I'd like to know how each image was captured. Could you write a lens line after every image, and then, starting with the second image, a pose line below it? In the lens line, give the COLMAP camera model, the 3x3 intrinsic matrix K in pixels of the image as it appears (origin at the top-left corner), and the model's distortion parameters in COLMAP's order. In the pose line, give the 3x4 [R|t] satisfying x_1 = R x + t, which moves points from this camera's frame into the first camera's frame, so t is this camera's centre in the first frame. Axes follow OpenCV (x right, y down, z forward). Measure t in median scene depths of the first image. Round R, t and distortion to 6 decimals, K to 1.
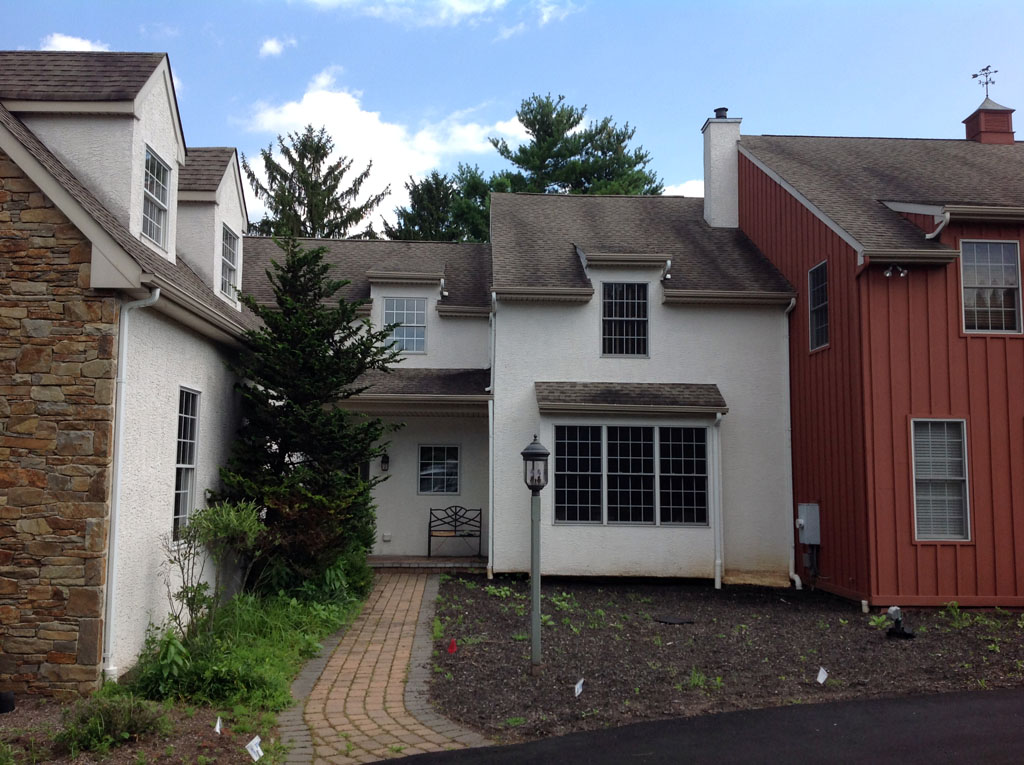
lens RADIAL K [[979.3, 0, 495.3], [0, 979.3, 365.8], [0, 0, 1]] dist [0.165922, -0.347698]
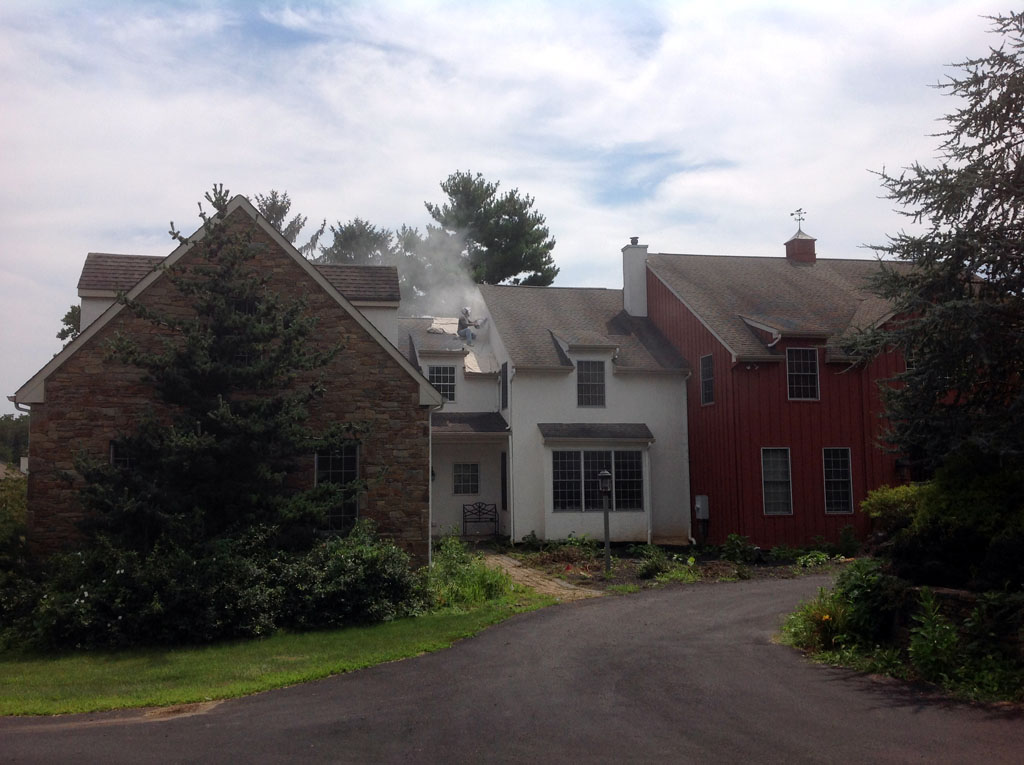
lens RADIAL K [[979.3, 0, 495.3], [0, 979.3, 365.8], [0, 0, 1]] dist [0.165922, -0.347698]
pose [[0.986077, -0.000679, 0.166286, -0.313233], [-0.000186, 0.999987, 0.005183, -0.091691], [-0.166287, -0.005142, 0.986064, -0.605595]]
